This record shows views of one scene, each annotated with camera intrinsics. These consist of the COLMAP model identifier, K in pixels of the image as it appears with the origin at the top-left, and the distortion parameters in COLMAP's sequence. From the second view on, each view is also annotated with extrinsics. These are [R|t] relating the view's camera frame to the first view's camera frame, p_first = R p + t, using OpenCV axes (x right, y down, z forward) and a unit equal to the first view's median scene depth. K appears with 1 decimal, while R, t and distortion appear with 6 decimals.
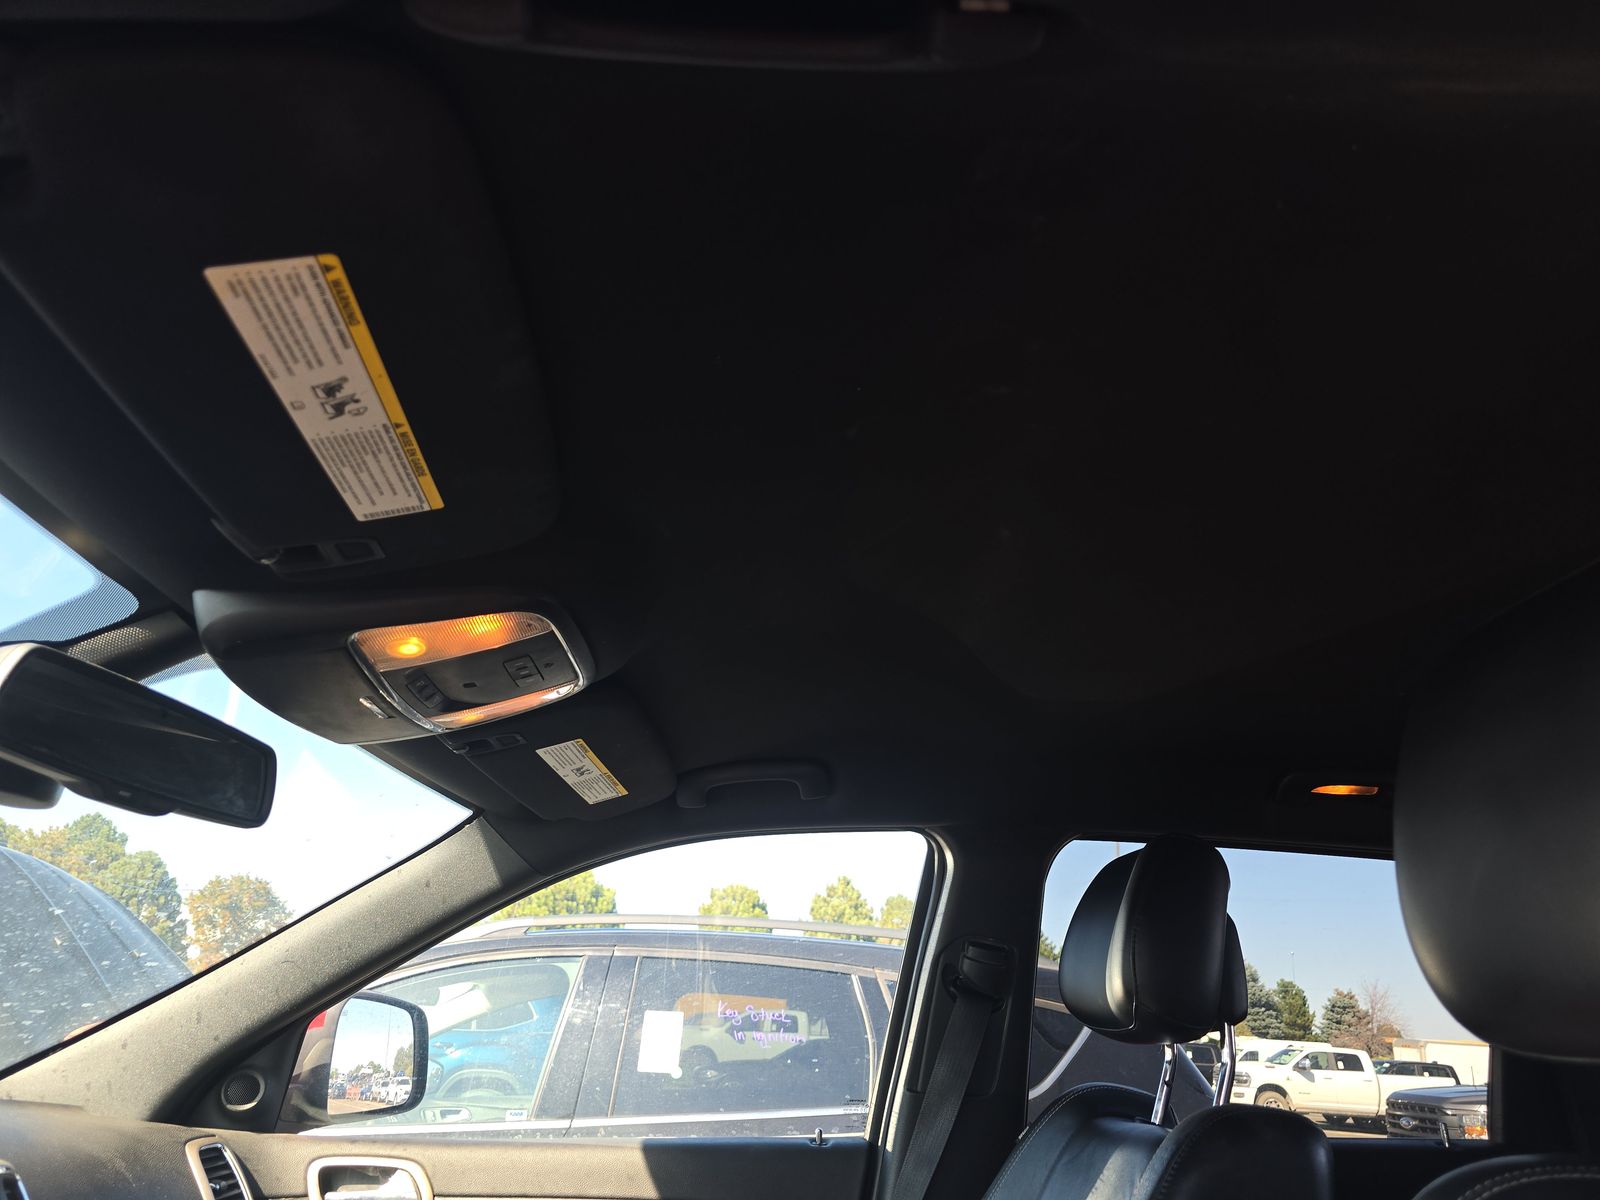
lens RADIAL K [[1102.4, 0, 796.1], [0, 1102.4, 605.7], [0, 0, 1]] dist [0.051003, -0.050439]
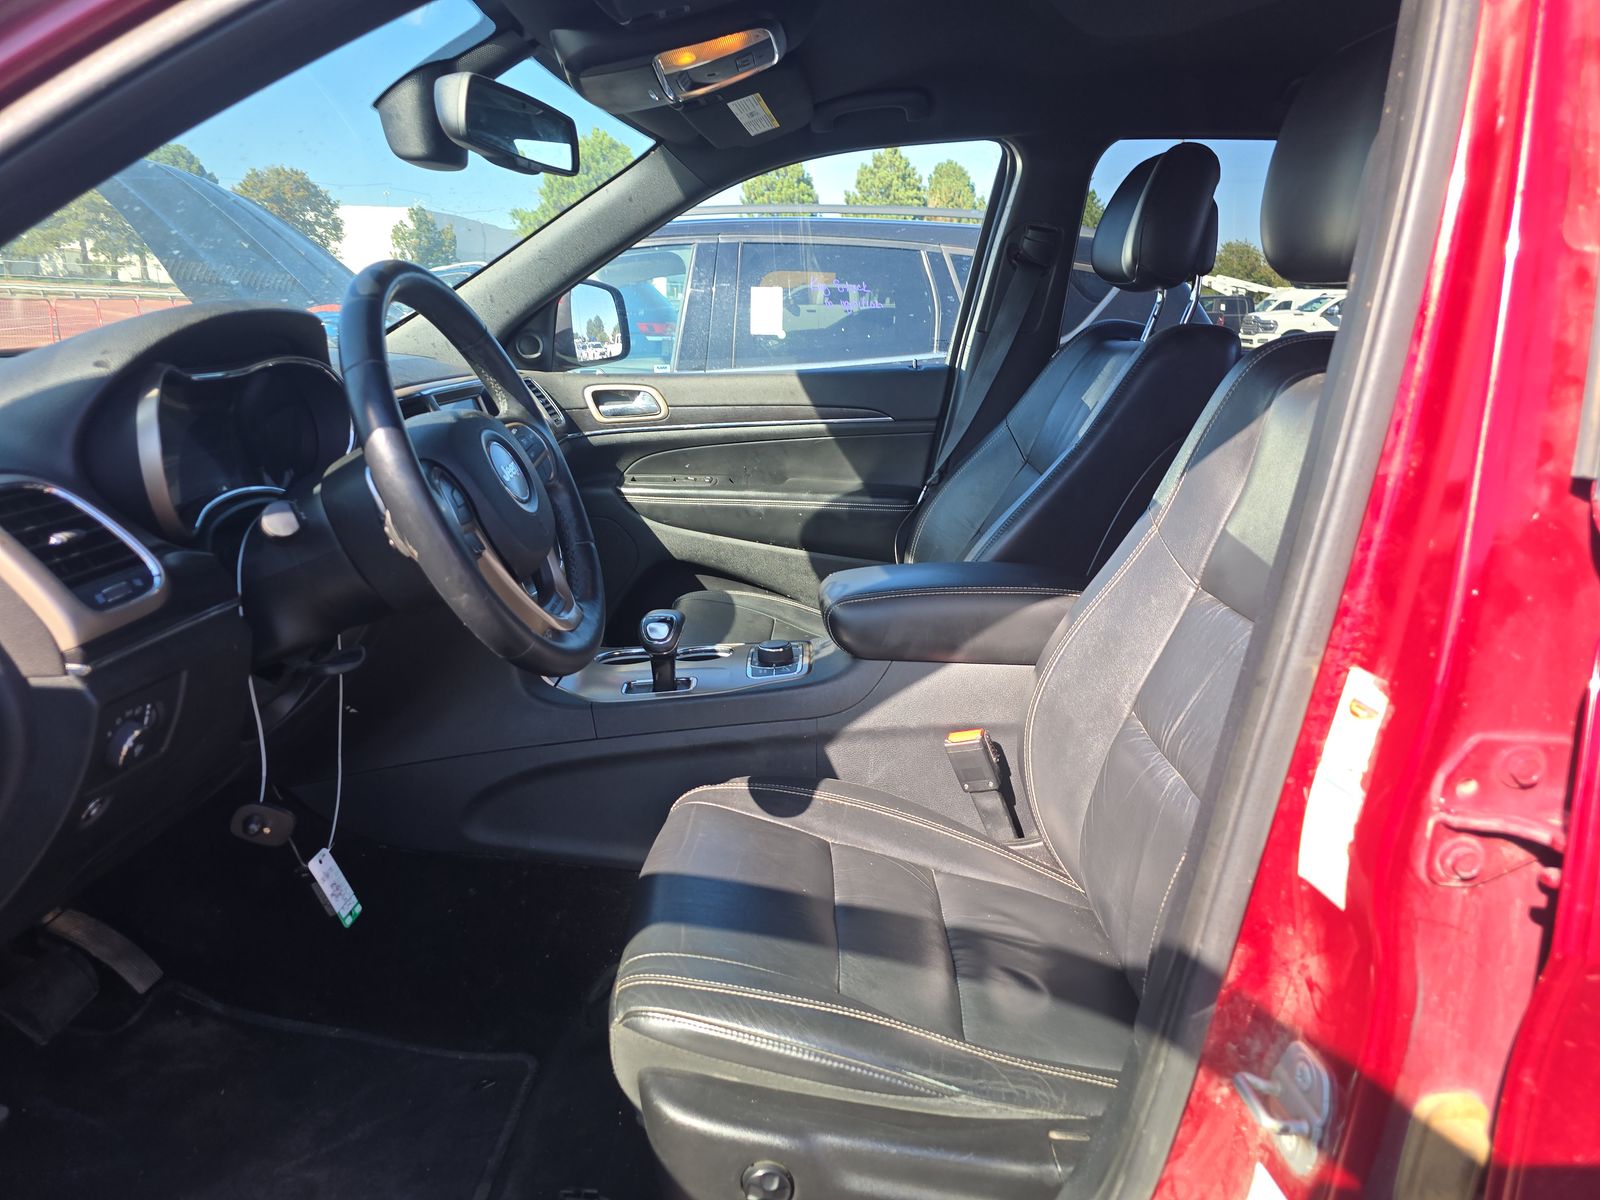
lens RADIAL K [[1102.4, 0, 796.1], [0, 1102.4, 605.7], [0, 0, 1]] dist [0.051003, -0.050439]
pose [[0.998514, -0.024517, -0.048670, -0.072141], [0.048537, 0.806168, 0.589692, -0.134379], [0.024778, -0.591178, 0.806160, -0.369988]]
